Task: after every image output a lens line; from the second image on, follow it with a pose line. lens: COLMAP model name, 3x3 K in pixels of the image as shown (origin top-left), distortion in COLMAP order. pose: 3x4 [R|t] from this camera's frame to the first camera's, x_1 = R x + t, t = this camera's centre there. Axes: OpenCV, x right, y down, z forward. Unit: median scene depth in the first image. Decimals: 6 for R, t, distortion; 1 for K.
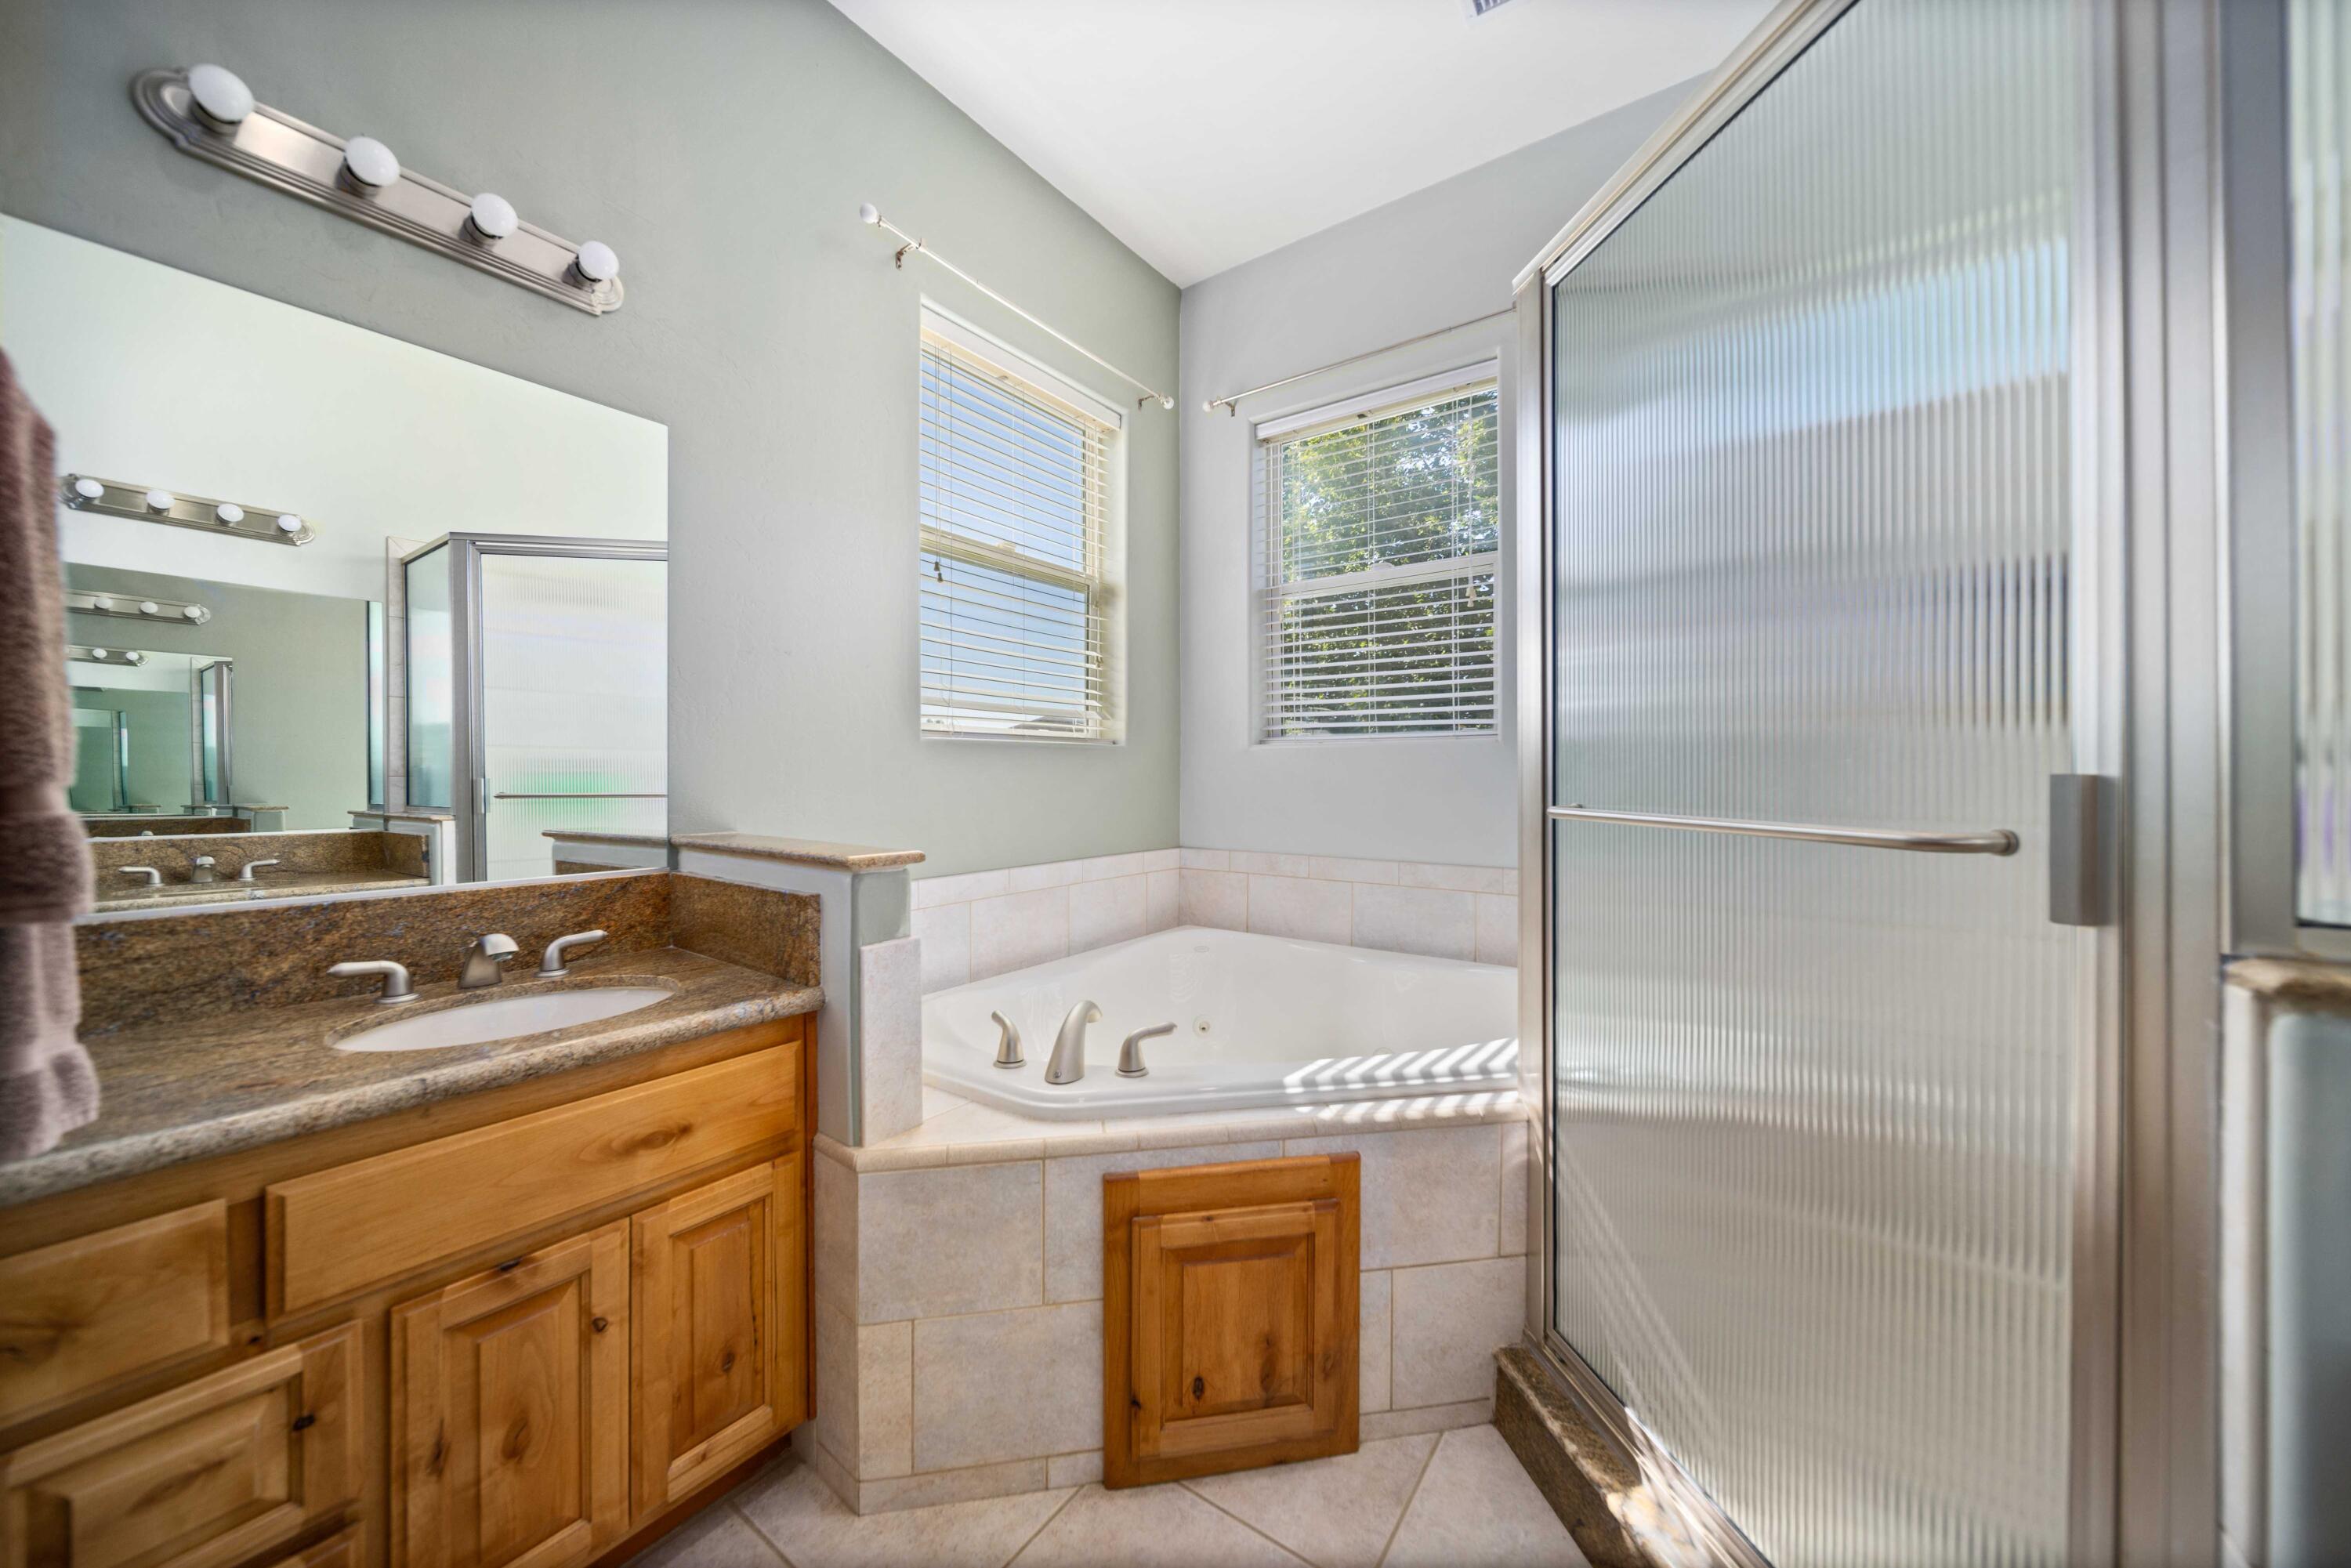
lens RADIAL K [[825.5, 0, 1172.9], [0, 825.5, 777.2], [0, 0, 1]] dist [0.000118, -0.000963]
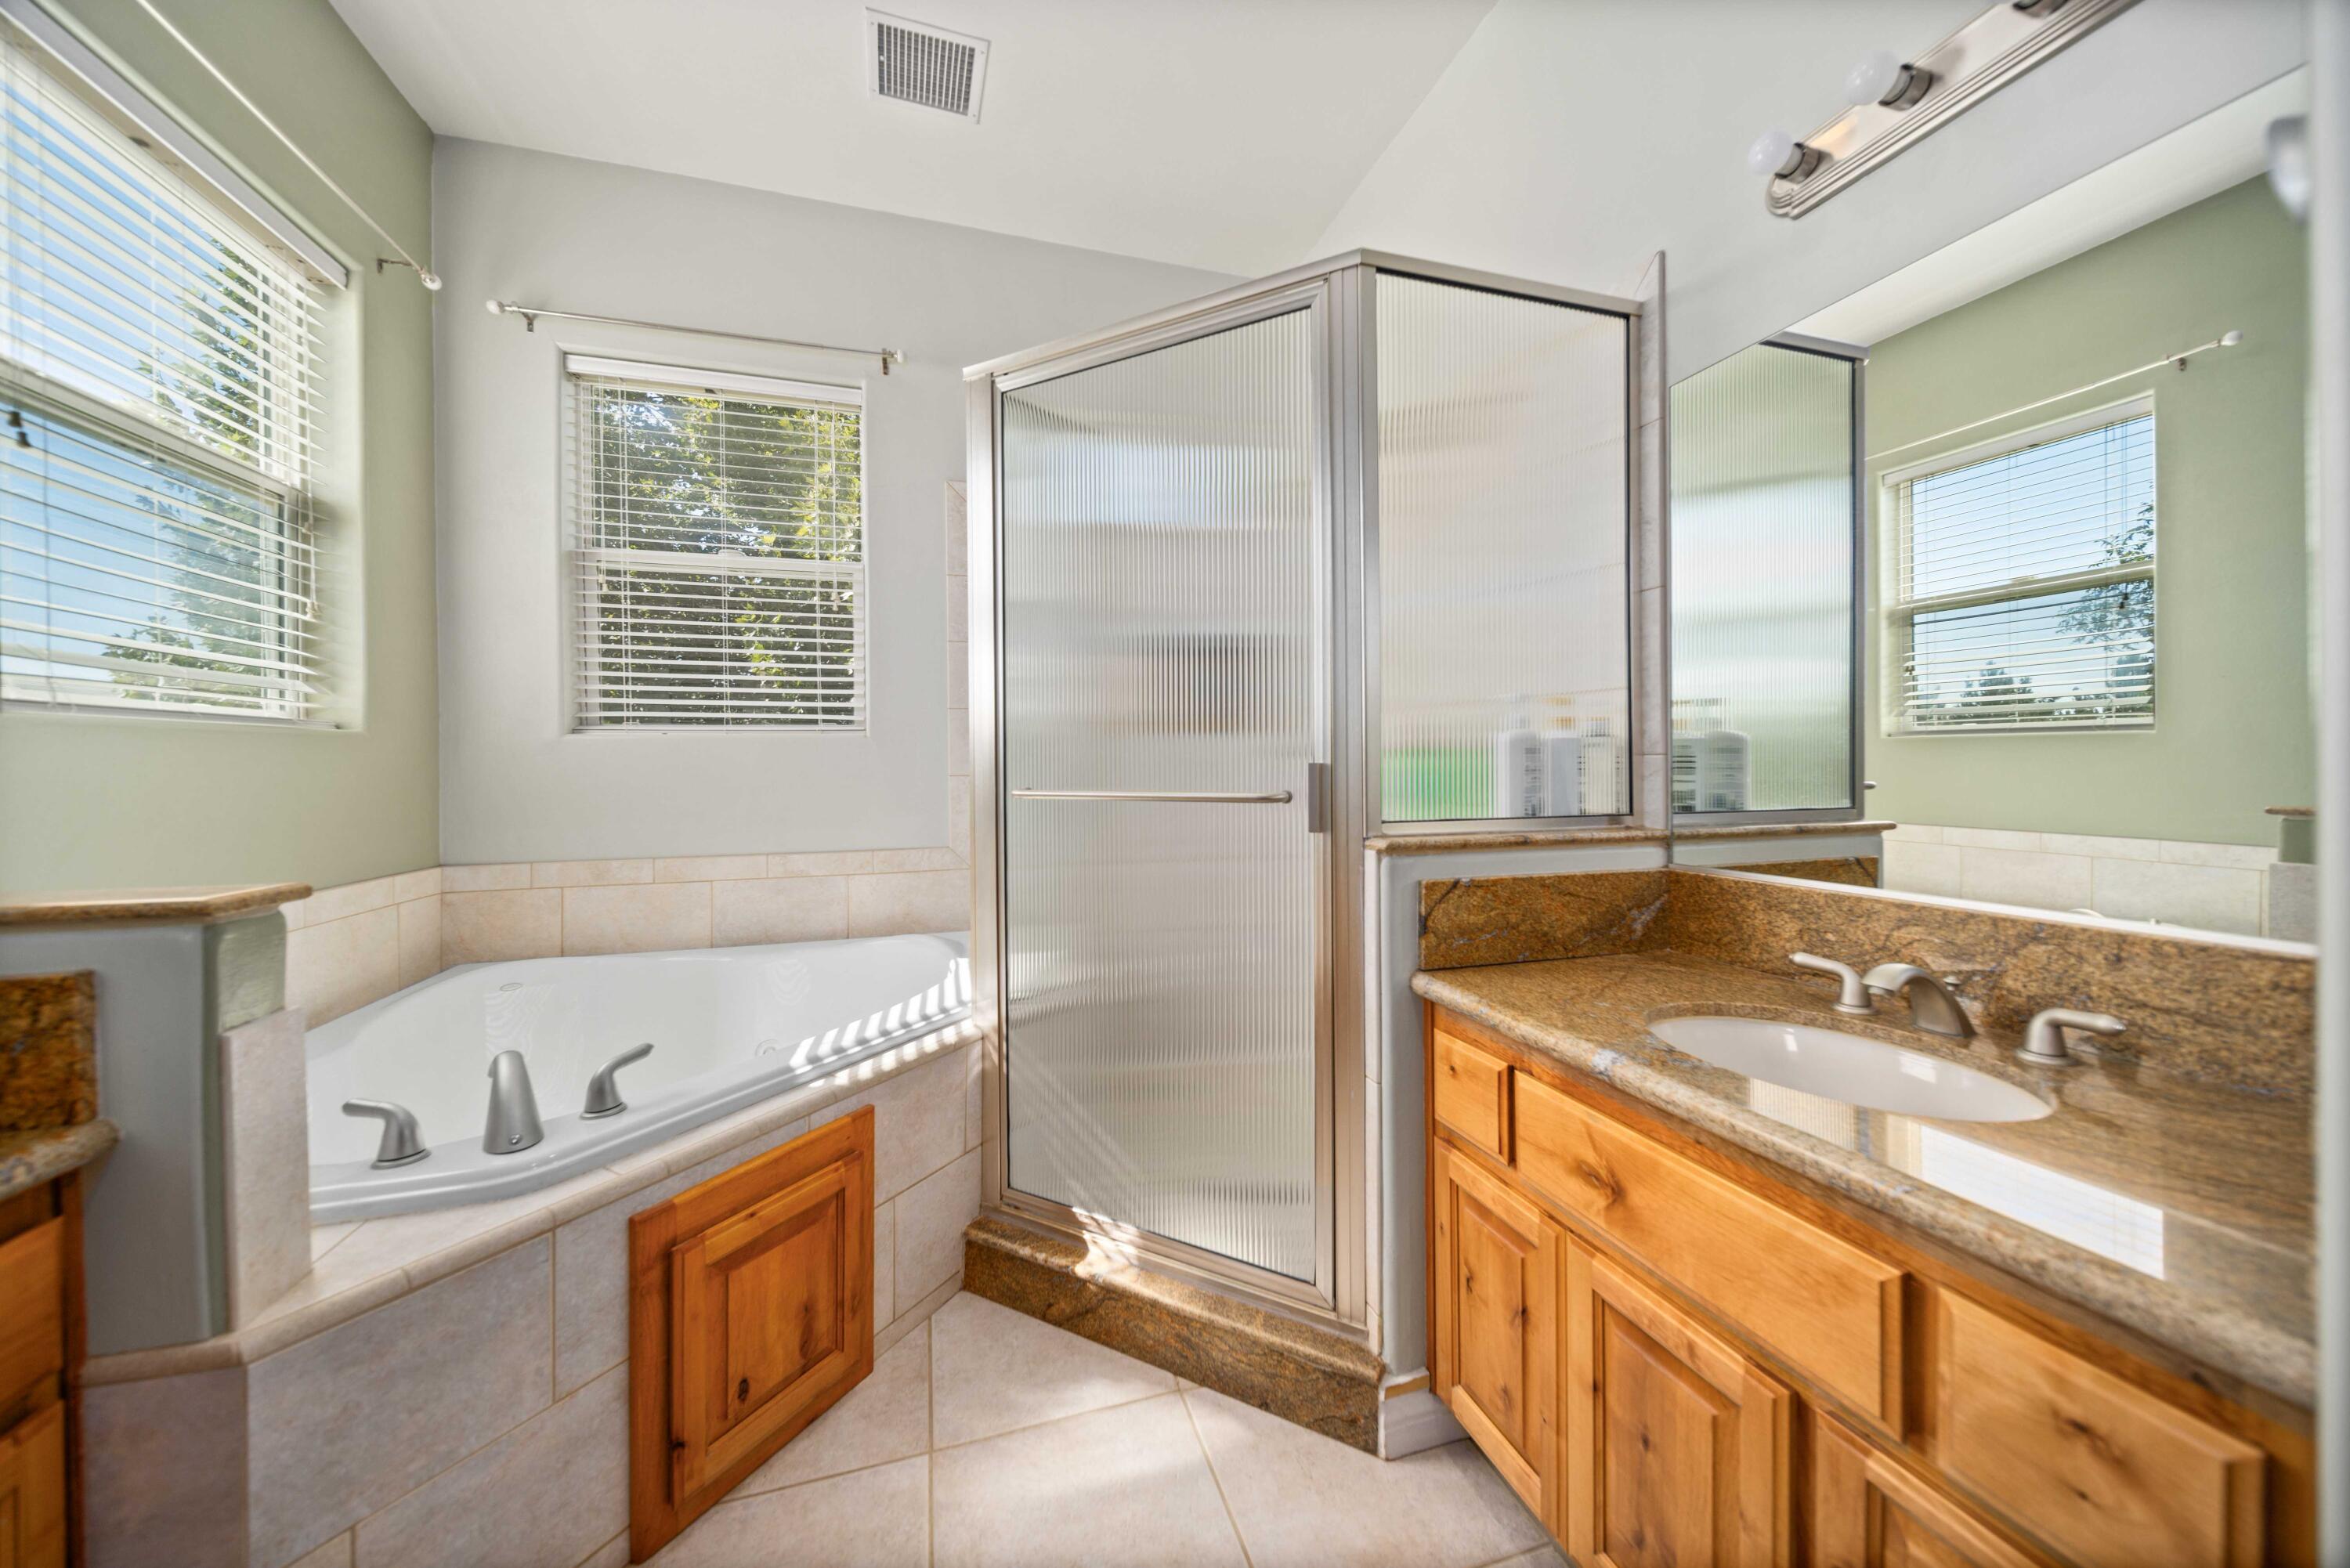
lens RADIAL K [[825.1, 0, 1180.0], [0, 825.1, 773.9], [0, 0, 1]] dist [0.000118, -0.000963]
pose [[0.605835, -0.016209, 0.795425, -0.407167], [0.011536, 0.999866, 0.011588, -0.001989], [-0.795507, 0.002156, 0.605941, -0.013456]]
